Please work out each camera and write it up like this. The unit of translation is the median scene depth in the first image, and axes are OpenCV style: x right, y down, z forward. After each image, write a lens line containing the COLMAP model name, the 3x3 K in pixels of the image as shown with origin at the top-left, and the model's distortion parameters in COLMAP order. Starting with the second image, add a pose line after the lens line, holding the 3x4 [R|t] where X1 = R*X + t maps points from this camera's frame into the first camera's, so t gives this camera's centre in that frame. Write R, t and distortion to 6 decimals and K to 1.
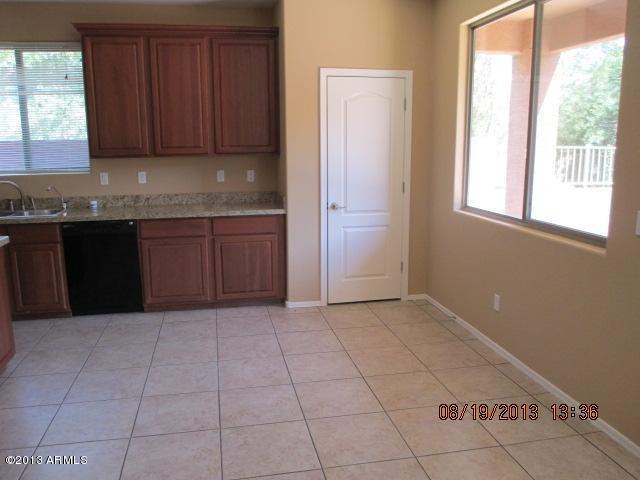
lens RADIAL K [[529.1, 0, 320.0], [0, 529.1, 240.0], [0, 0, 1]] dist [-0.064581, 0.009990]
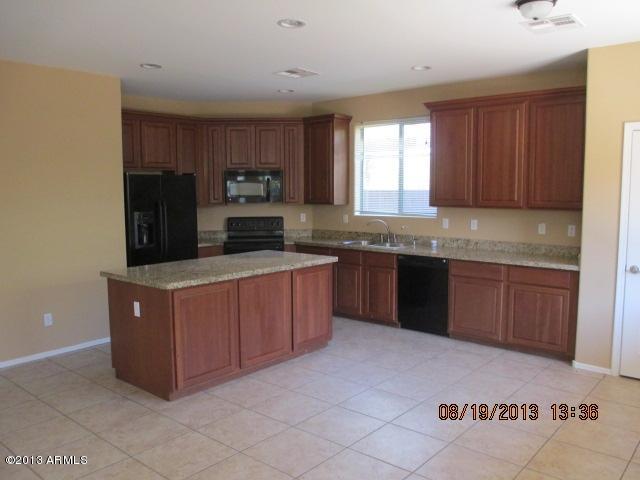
lens RADIAL K [[529.1, 0, 320.0], [0, 529.1, 240.0], [0, 0, 1]] dist [-0.064581, 0.009990]
pose [[0.613450, 0.085641, -0.785076, 0.395037], [-0.153062, 0.988146, -0.011808, -0.020836], [0.774758, 0.127409, 0.619287, 0.018291]]
